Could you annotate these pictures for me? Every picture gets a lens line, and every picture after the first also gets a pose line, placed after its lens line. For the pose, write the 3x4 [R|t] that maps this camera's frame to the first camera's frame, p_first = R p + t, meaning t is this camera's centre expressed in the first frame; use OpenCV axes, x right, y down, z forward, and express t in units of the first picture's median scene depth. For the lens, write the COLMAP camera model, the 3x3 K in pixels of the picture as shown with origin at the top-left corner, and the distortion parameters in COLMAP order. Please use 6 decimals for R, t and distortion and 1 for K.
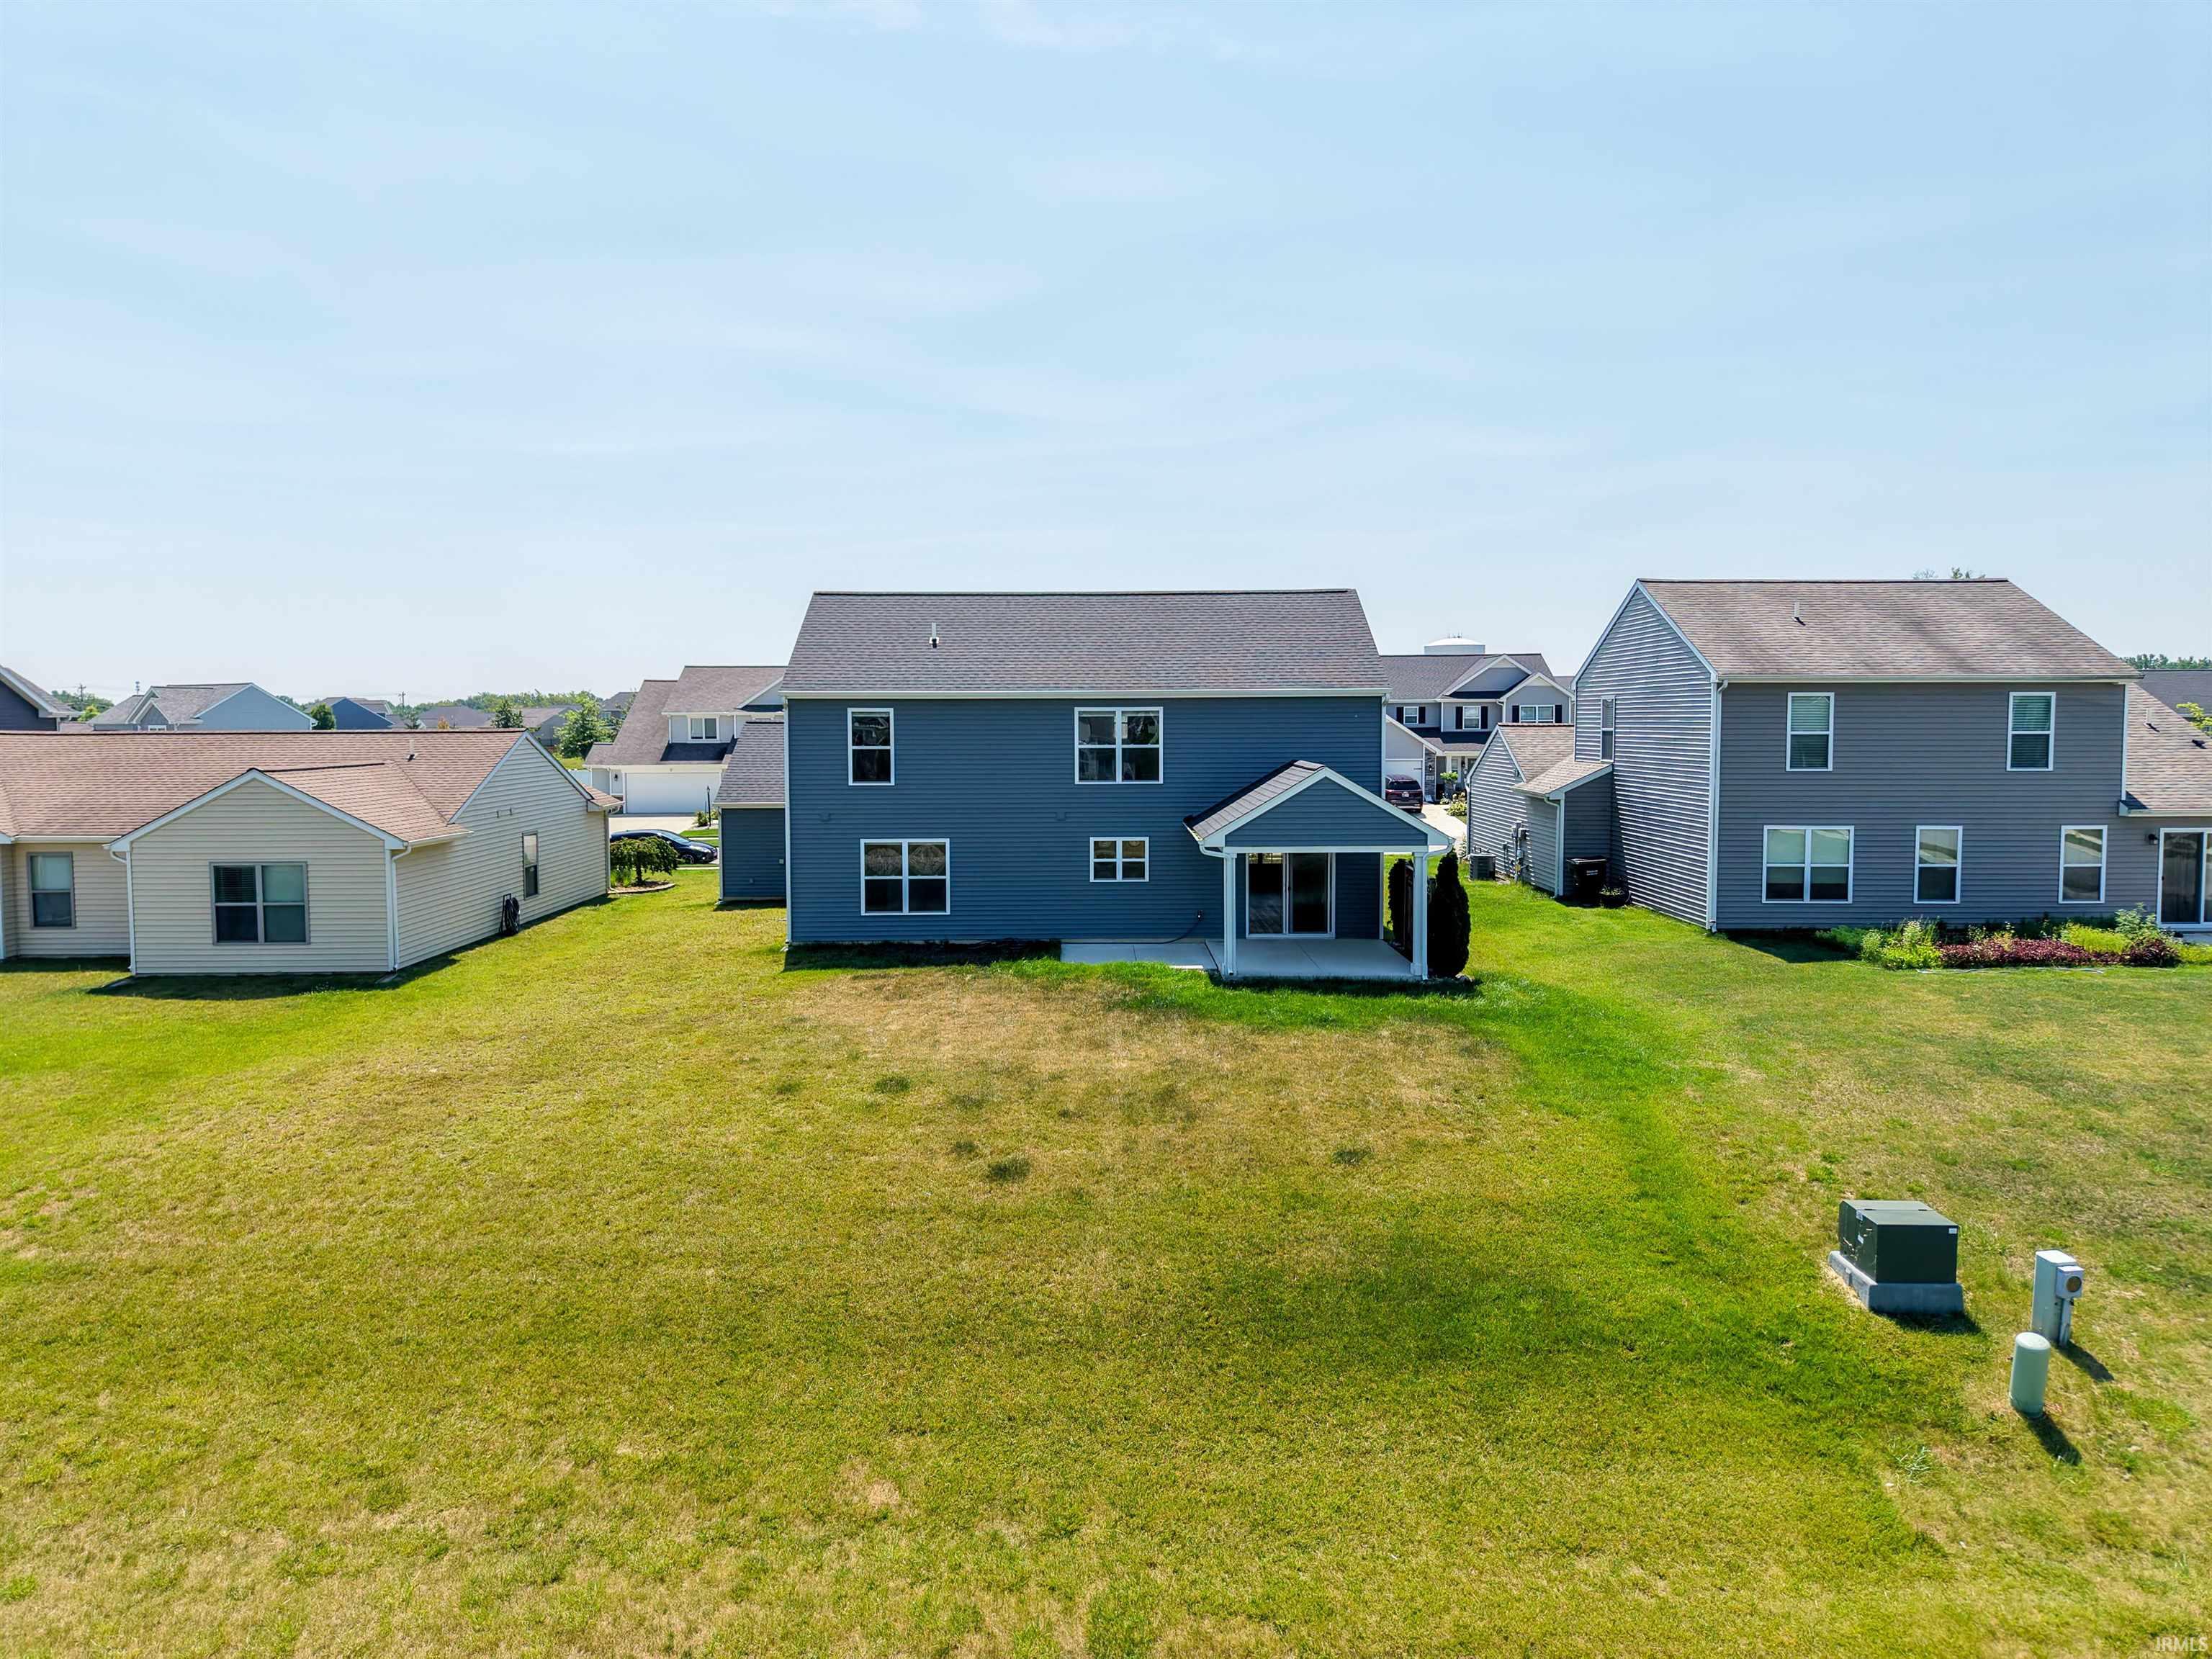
lens RADIAL K [[1548.2, 0, 1106.0], [0, 1548.2, 829.5], [0, 0, 1]] dist [-0.024102, 0.000350]
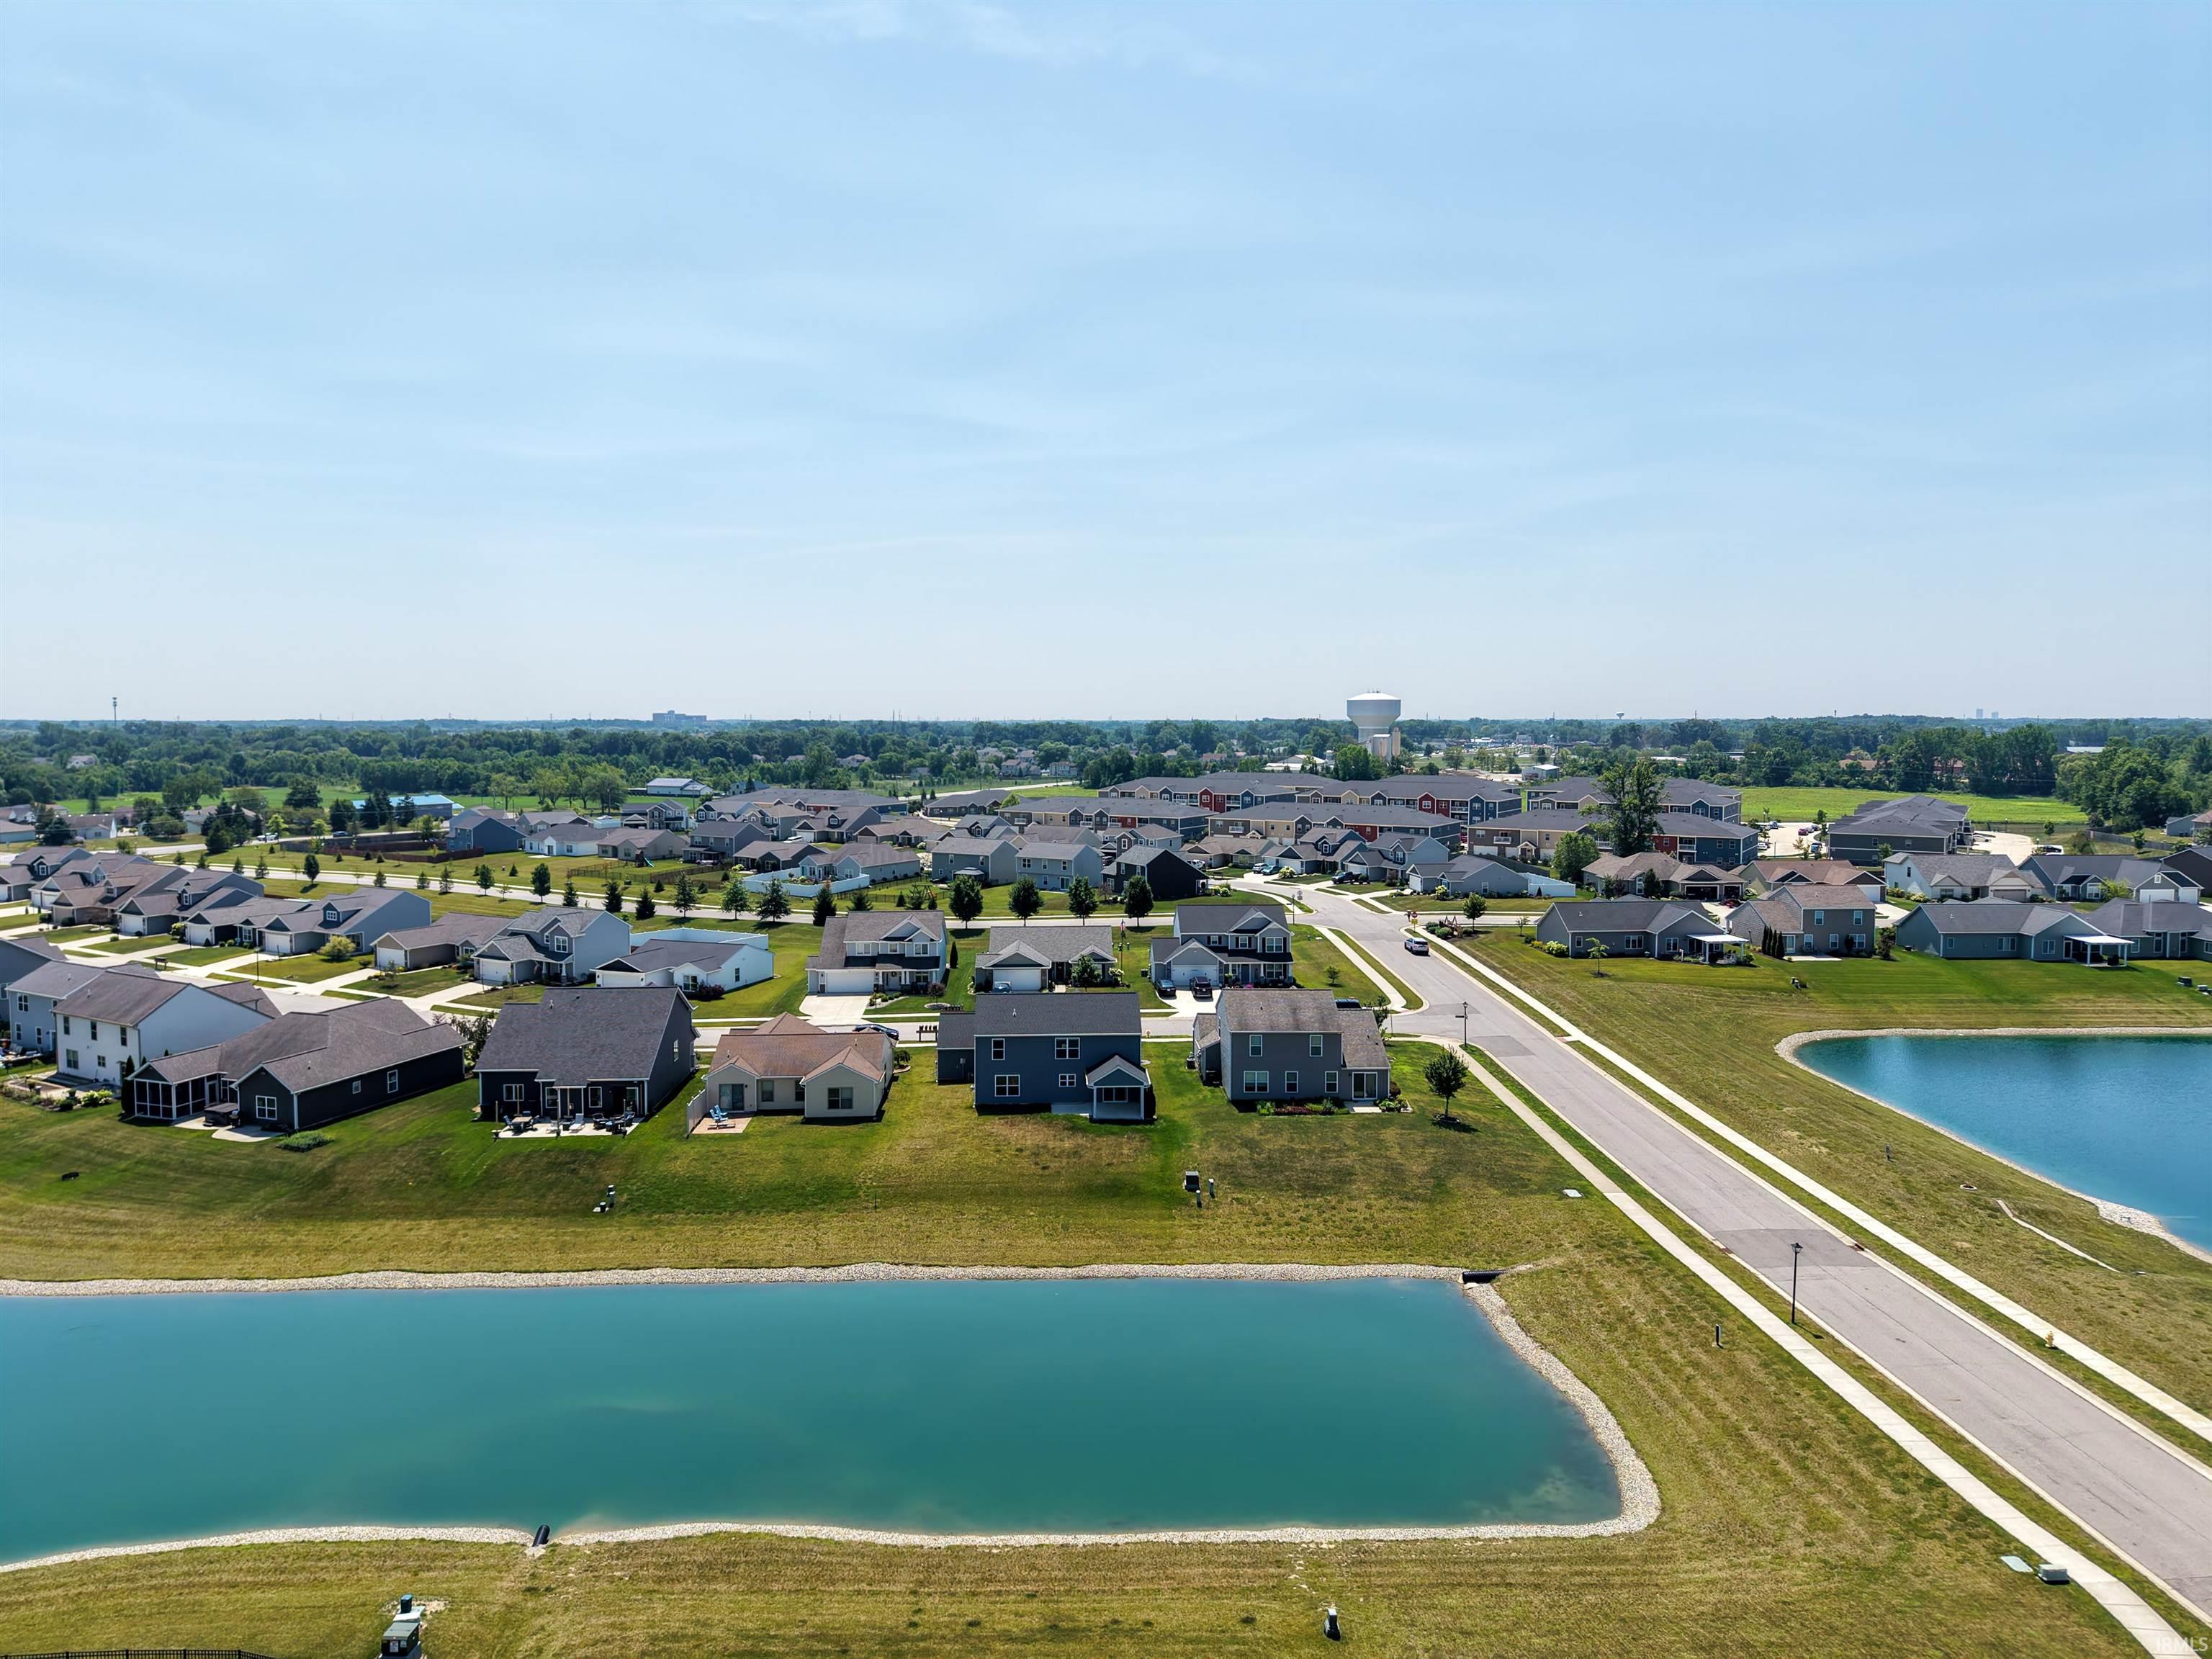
lens RADIAL K [[1542.3, 0, 1106.0], [0, 1542.3, 829.5], [0, 0, 1]] dist [-0.000567, -0.003704]
pose [[0.999619, -0.000291, 0.027589, 0.000097], [0.000208, 0.999995, 0.003035, -0.740561], [-0.027590, -0.003028, 0.999615, -3.329843]]
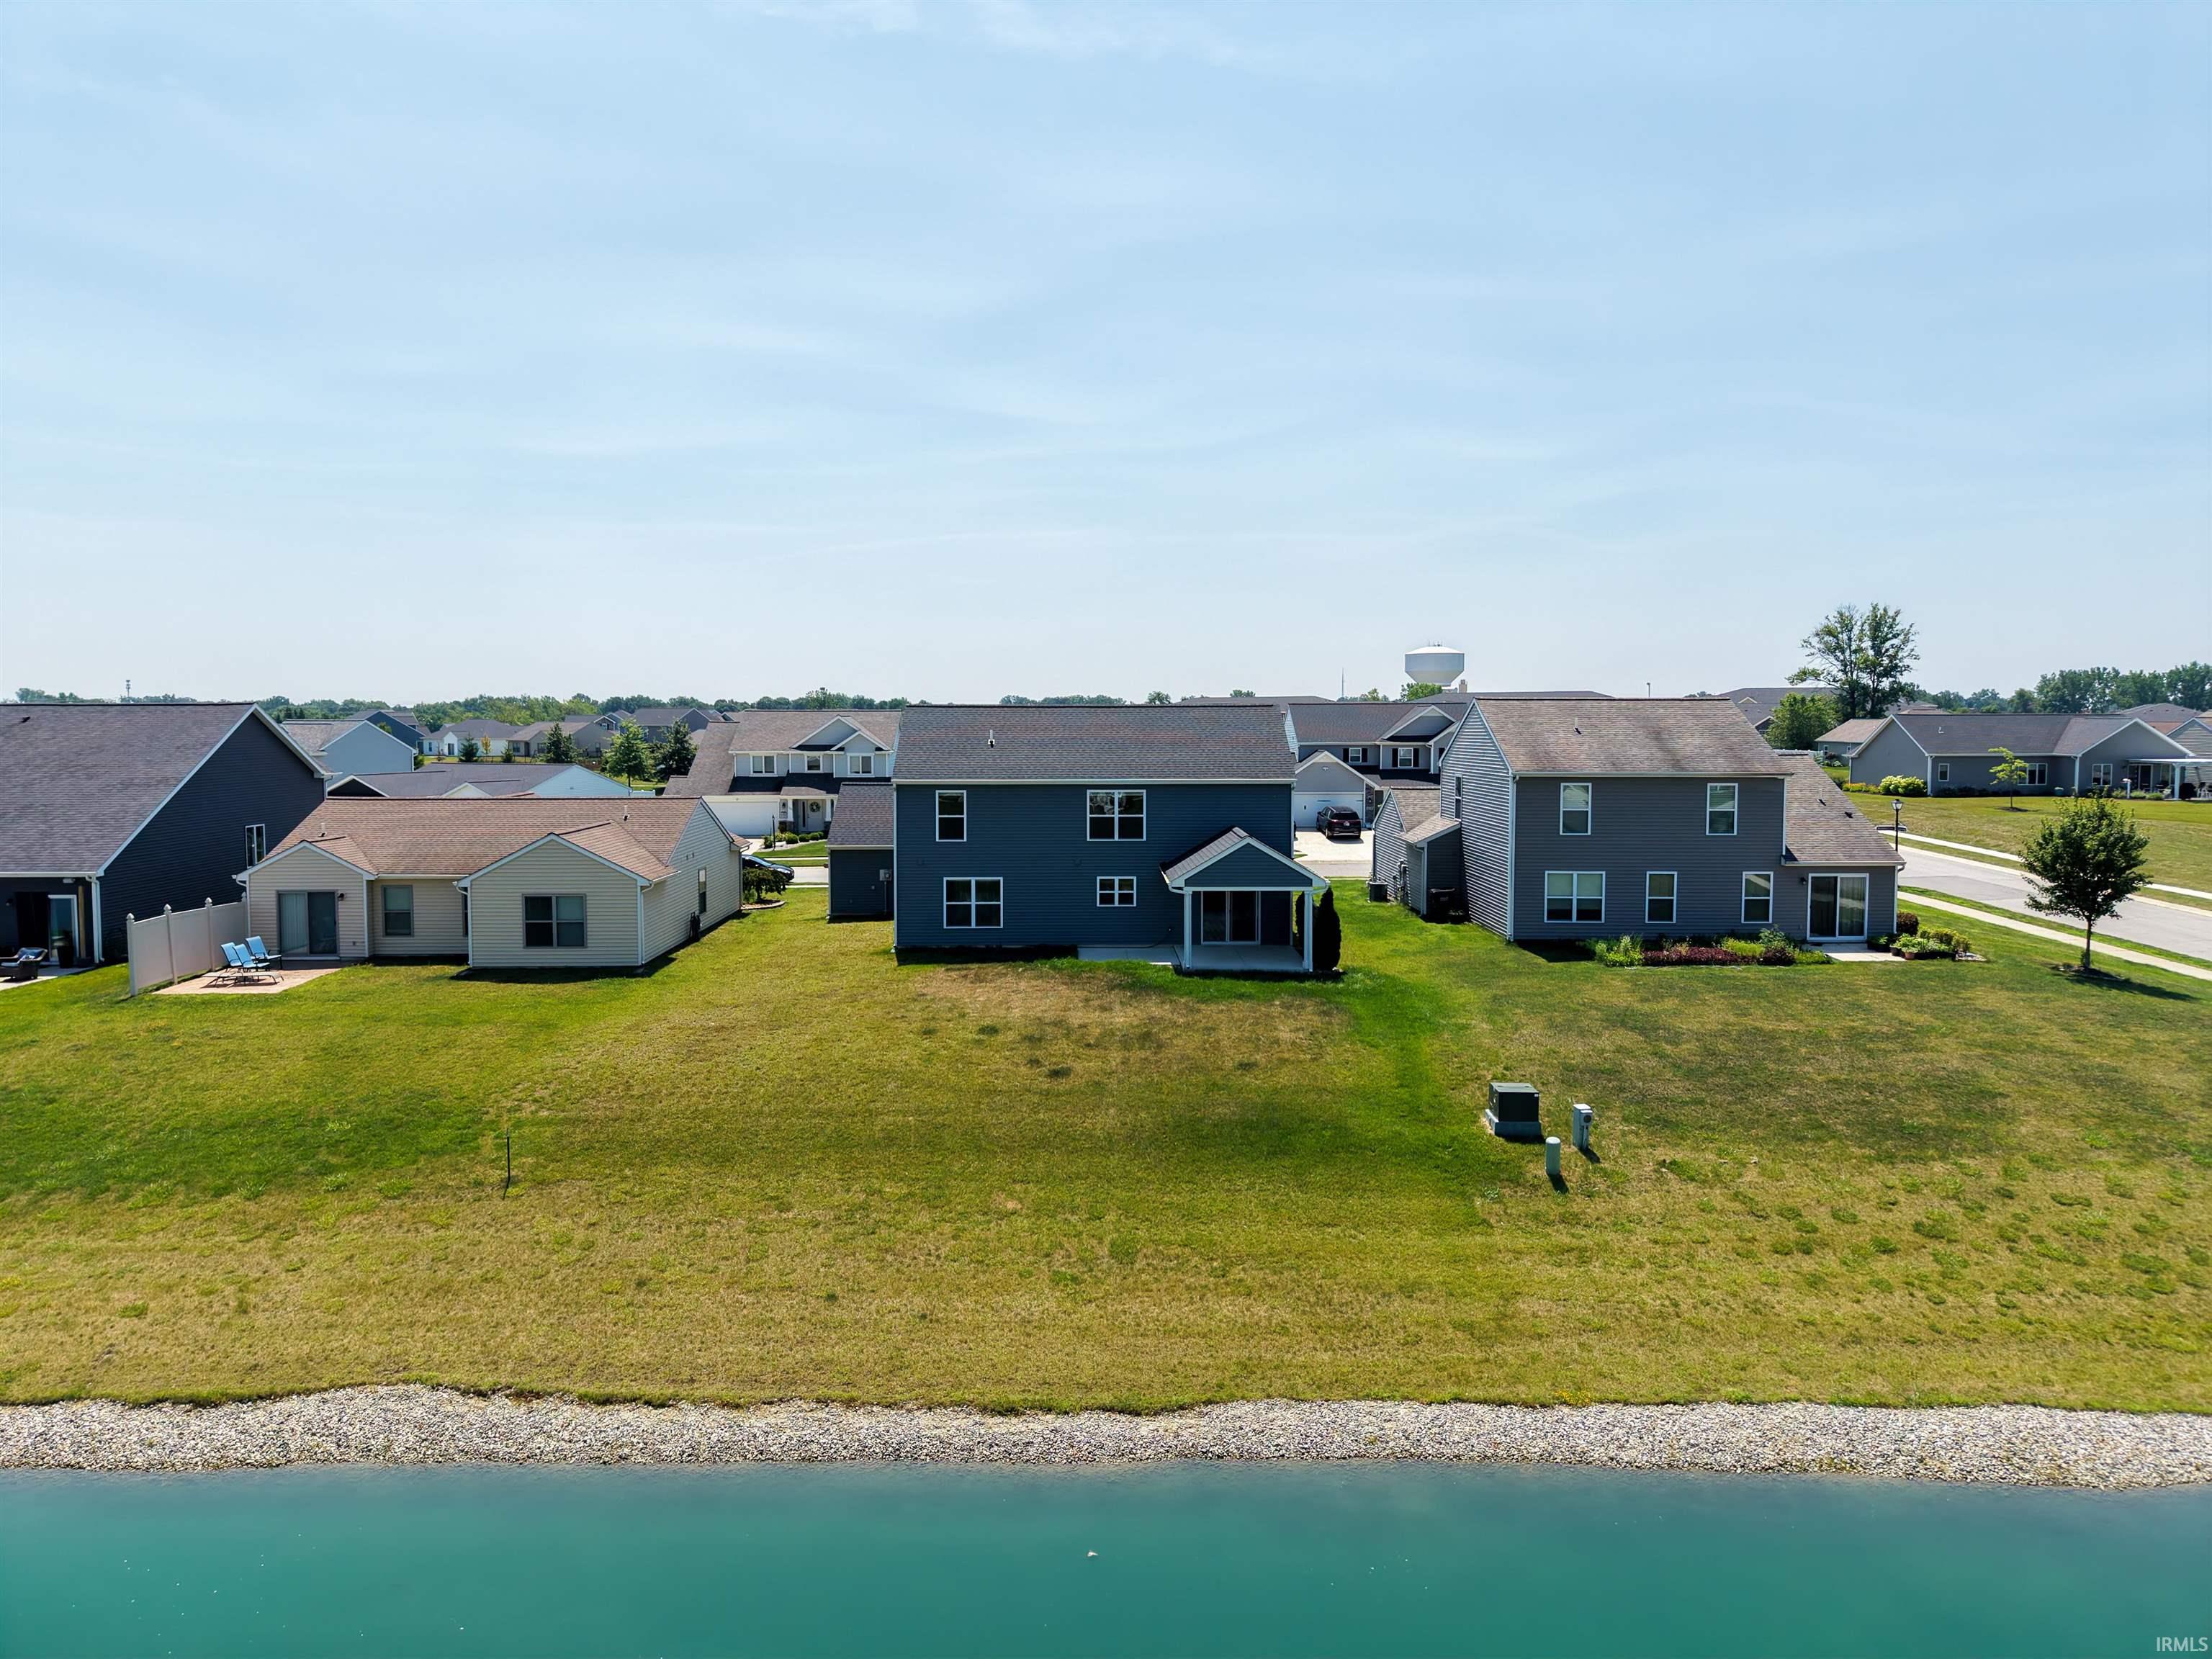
lens RADIAL K [[1542.3, 0, 1106.0], [0, 1542.3, 829.5], [0, 0, 1]] dist [-0.000567, -0.003704]
pose [[0.999960, 0.003199, 0.008384, -0.018415], [-0.003203, 0.999995, 0.000490, -0.053547], [-0.008382, -0.000517, 0.999965, -0.637278]]
